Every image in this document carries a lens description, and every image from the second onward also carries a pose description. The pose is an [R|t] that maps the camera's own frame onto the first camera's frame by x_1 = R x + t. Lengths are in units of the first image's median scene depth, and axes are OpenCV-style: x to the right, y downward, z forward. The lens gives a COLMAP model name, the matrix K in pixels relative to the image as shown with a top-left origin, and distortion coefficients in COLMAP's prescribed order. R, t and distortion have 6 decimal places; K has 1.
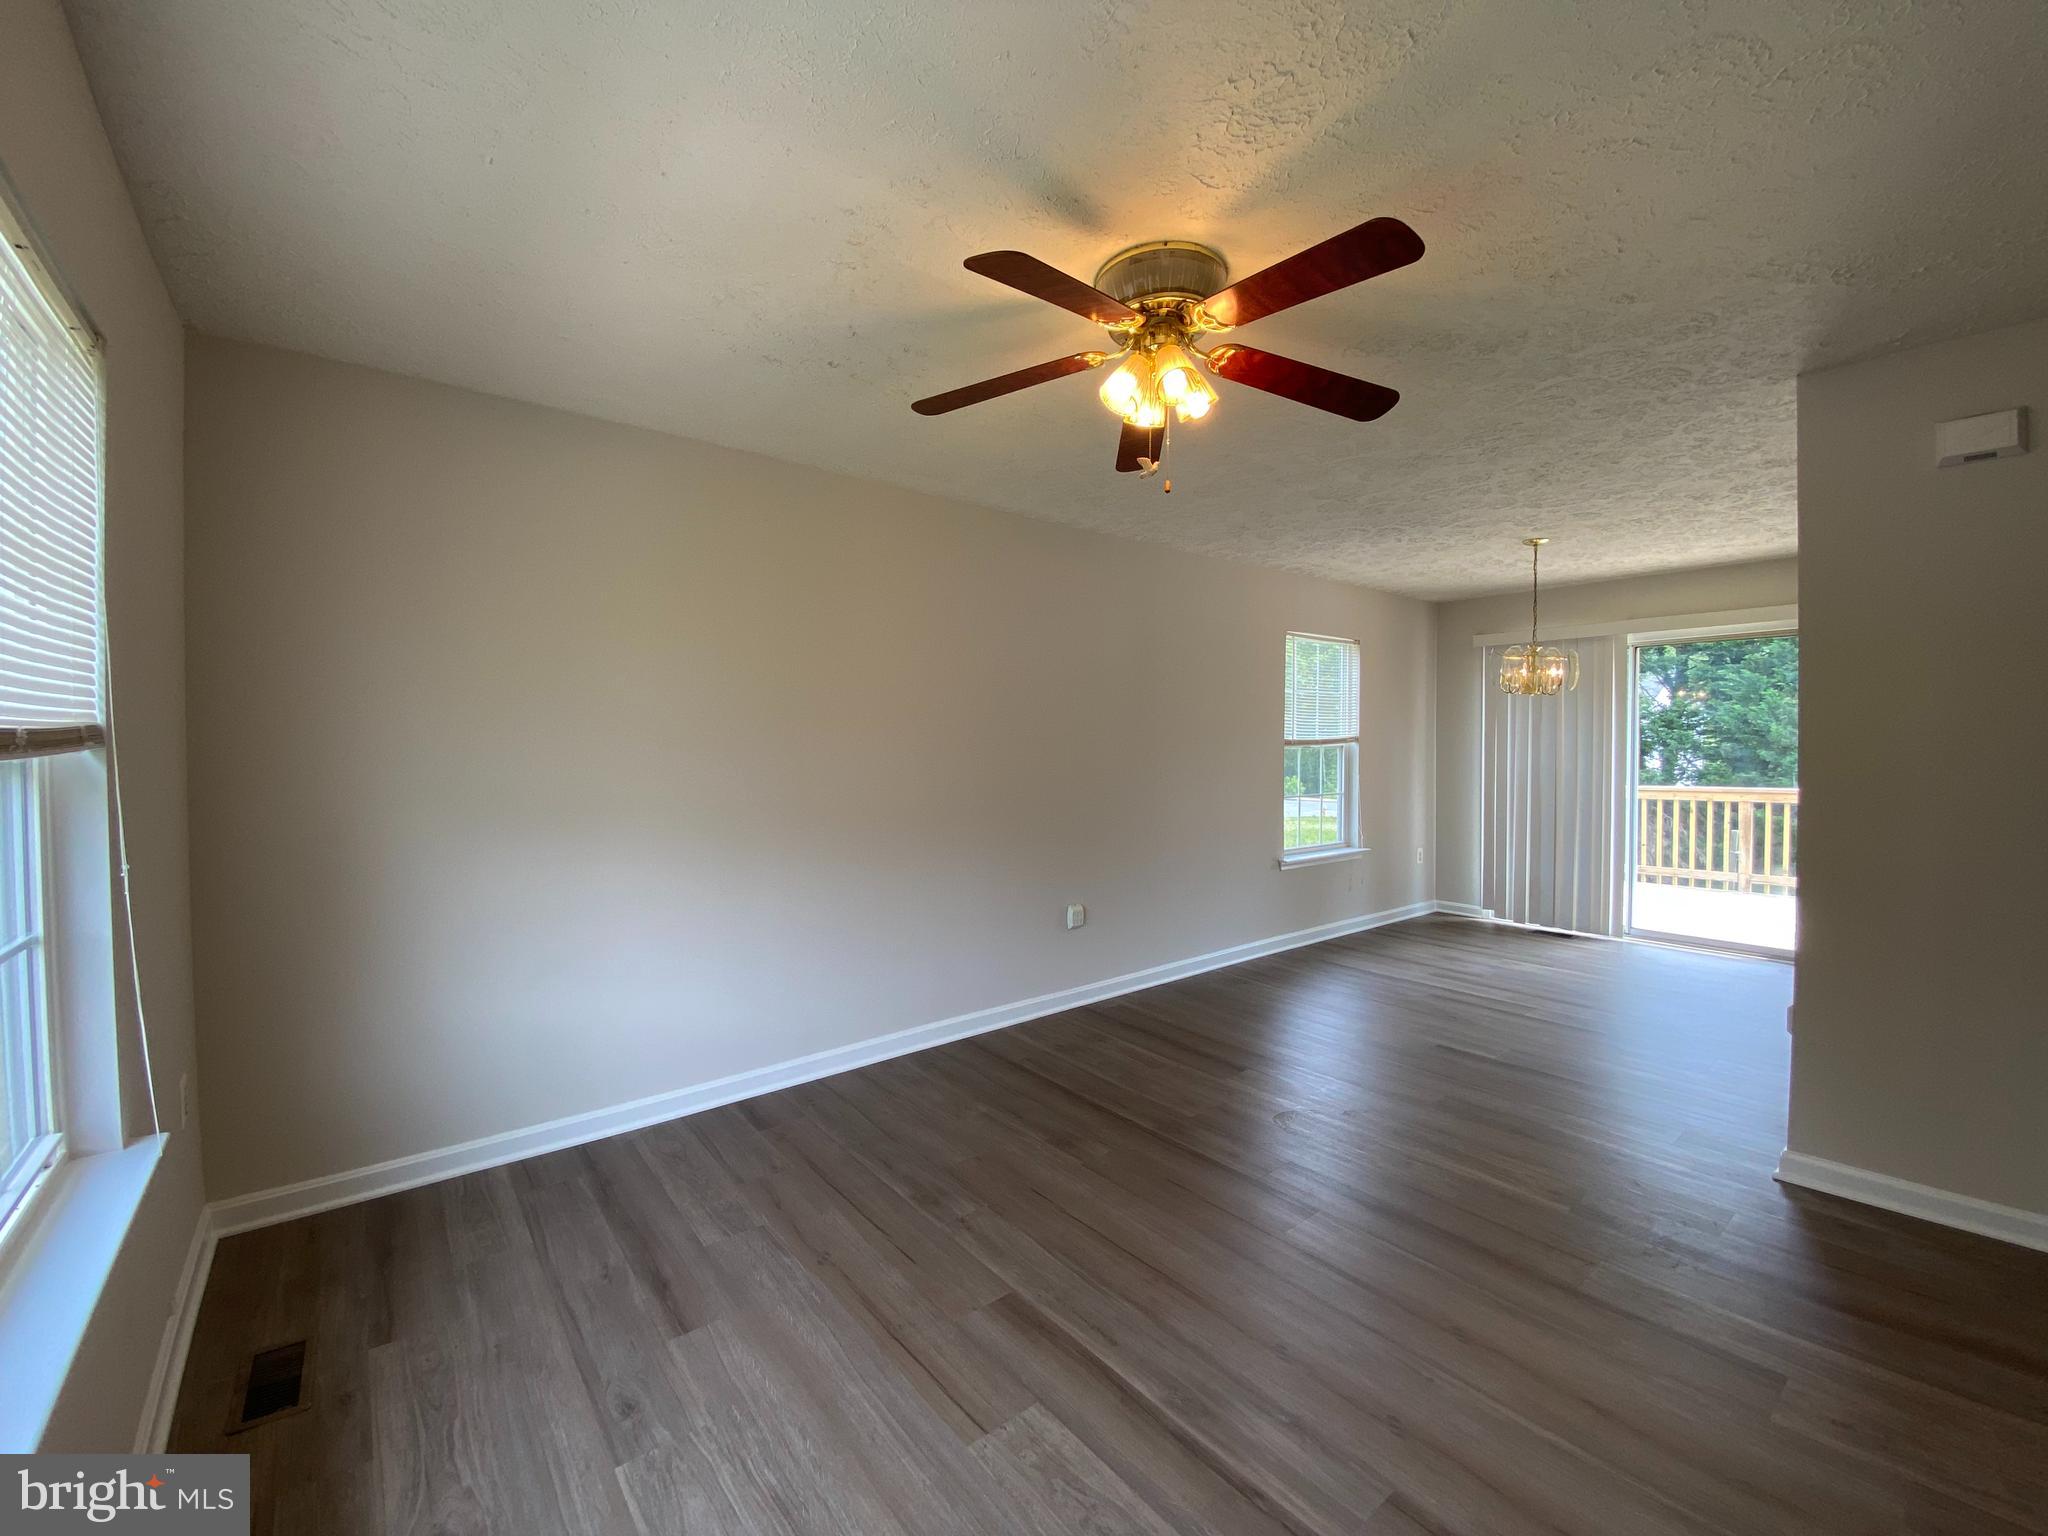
lens RADIAL K [[840.7, 0, 1019.8], [0, 840.7, 758.2], [0, 0, 1]] dist [0.030581, -0.028484]
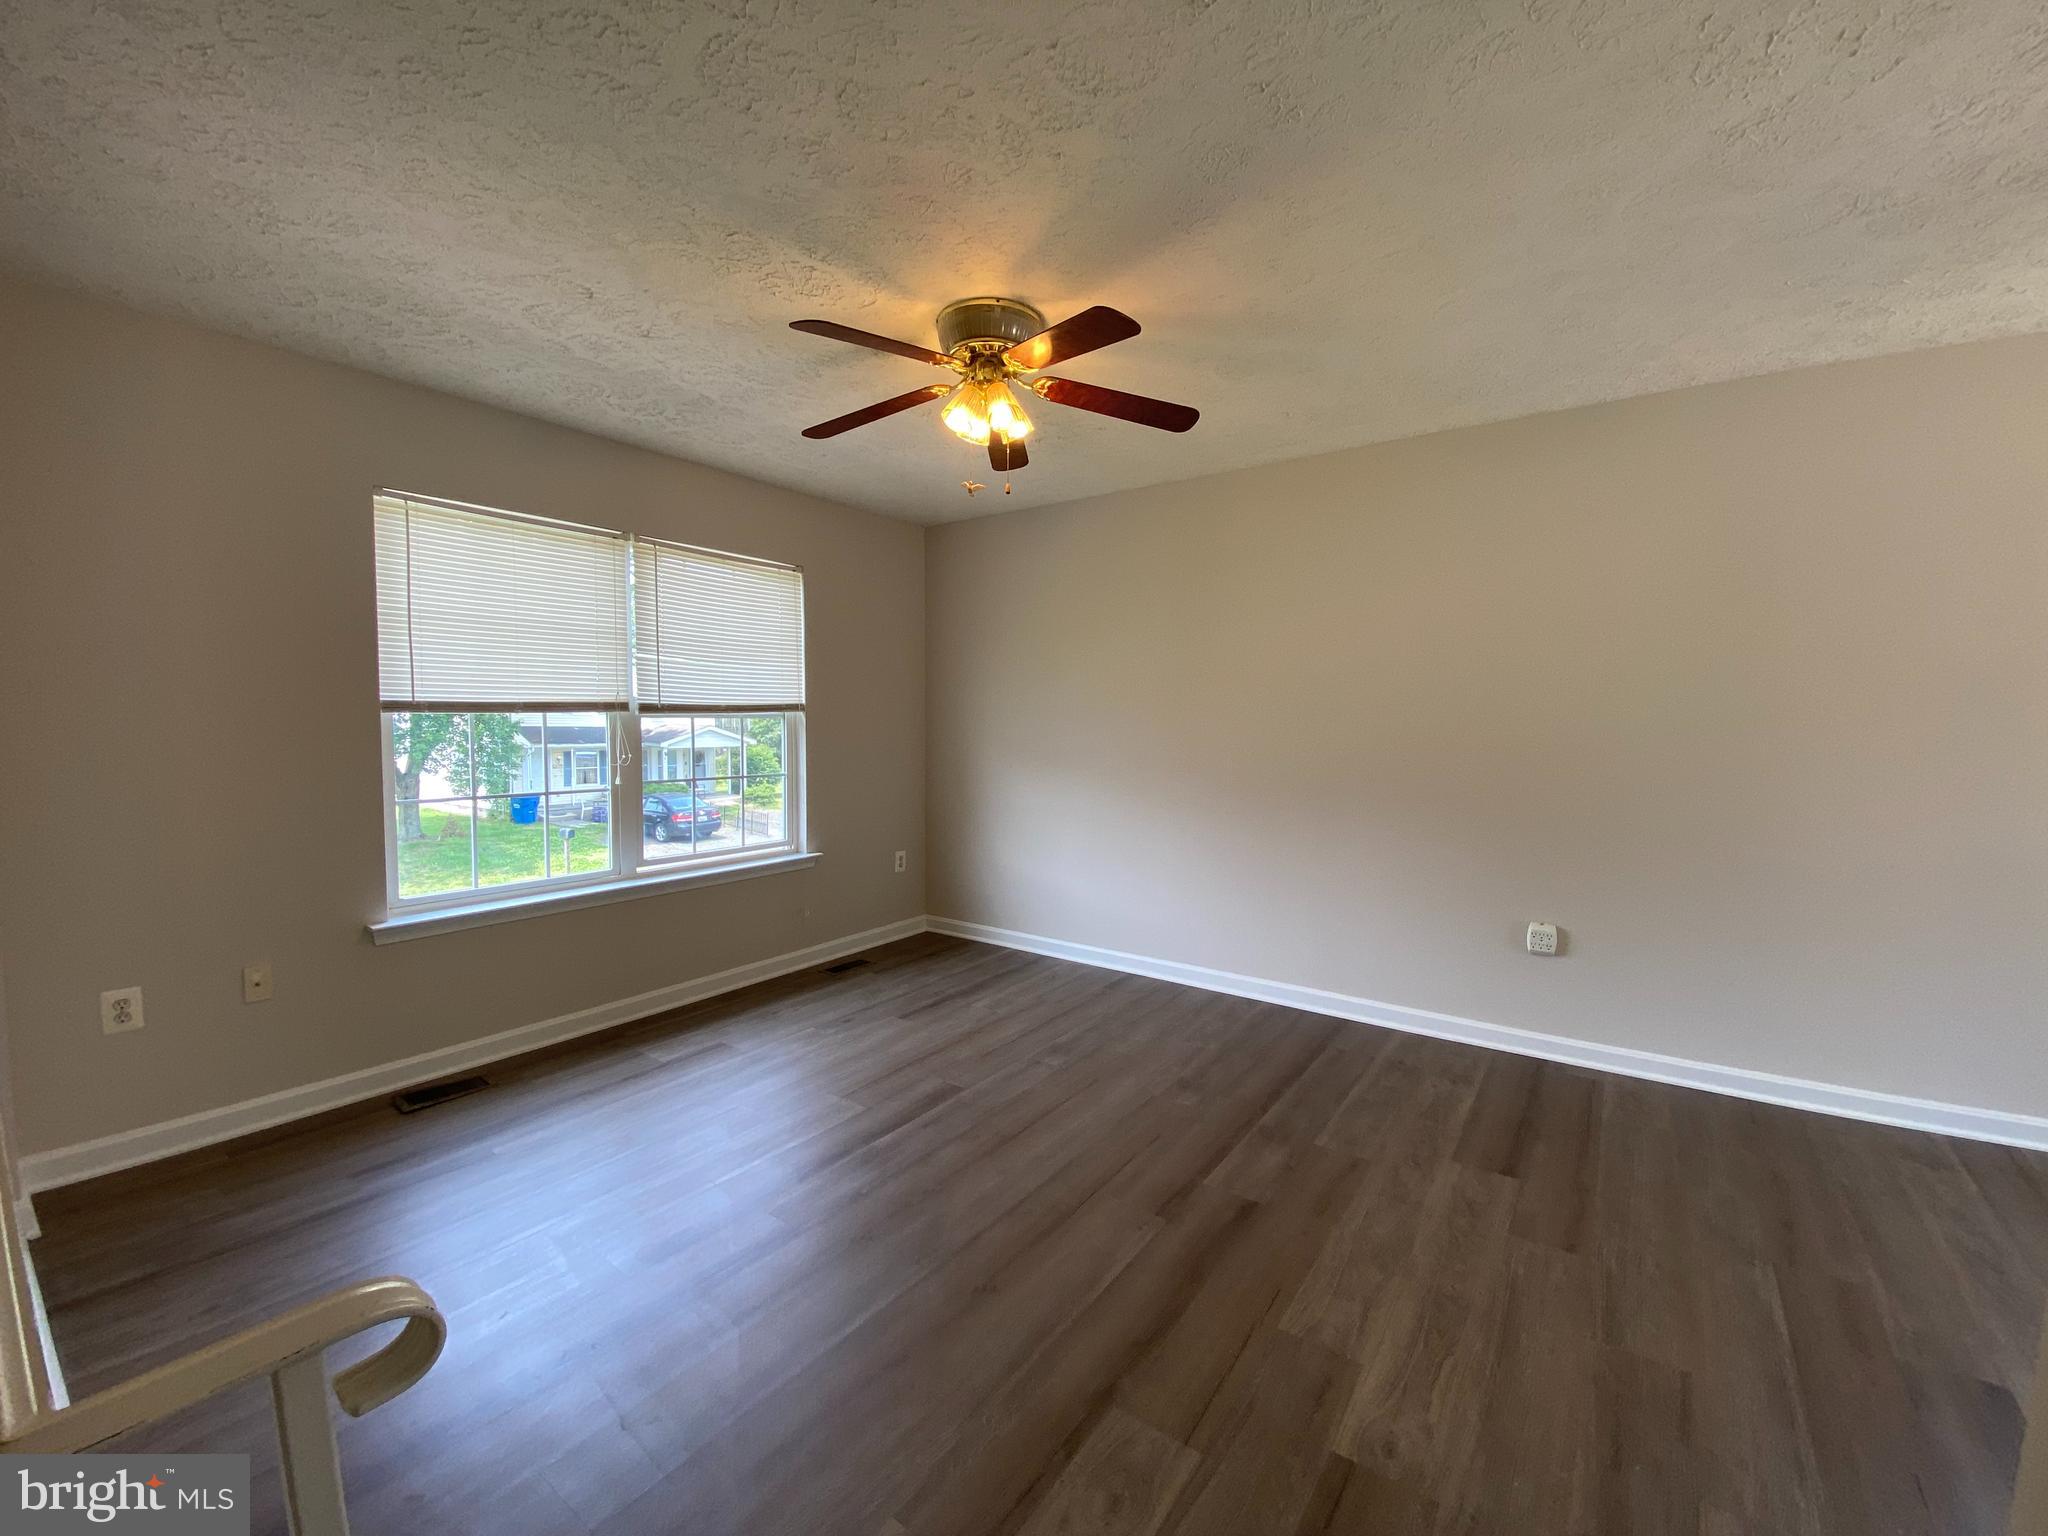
lens RADIAL K [[823.9, 0, 1024.0], [0, 823.9, 768.0], [0, 0, 1]] dist [0.031649, -0.024478]
pose [[0.263778, 0.059583, -0.962741, 1.306235], [-0.022908, 0.998196, 0.055501, 0.008416], [0.964311, 0.007414, 0.264667, 0.707304]]
